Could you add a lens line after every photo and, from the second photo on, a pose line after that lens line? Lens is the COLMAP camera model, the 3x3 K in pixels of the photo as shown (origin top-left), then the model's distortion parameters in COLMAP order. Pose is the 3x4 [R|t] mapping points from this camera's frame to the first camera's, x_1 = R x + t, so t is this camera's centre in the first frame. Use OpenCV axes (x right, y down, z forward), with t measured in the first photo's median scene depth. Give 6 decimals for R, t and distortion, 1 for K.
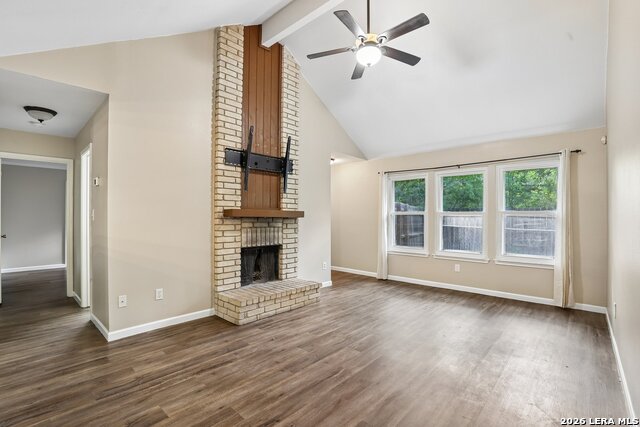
lens RADIAL K [[295.2, 0, 317.2], [0, 295.2, 217.9], [0, 0, 1]] dist [-0.021589, 0.003989]
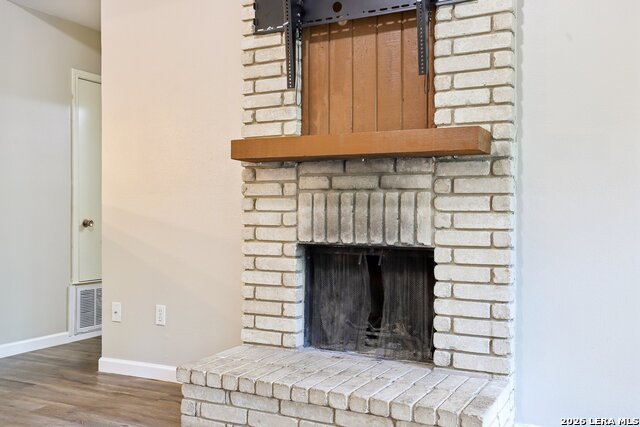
lens RADIAL K [[613.2, 0, 319.0], [0, 613.2, 212.6], [0, 0, 1]] dist [0.064226, 0.000000]
pose [[0.256397, 0.001699, -0.966570, 0.485884], [-0.001417, 0.999998, 0.001382, 0.058306], [0.966571, 0.001015, 0.256399, 0.784921]]
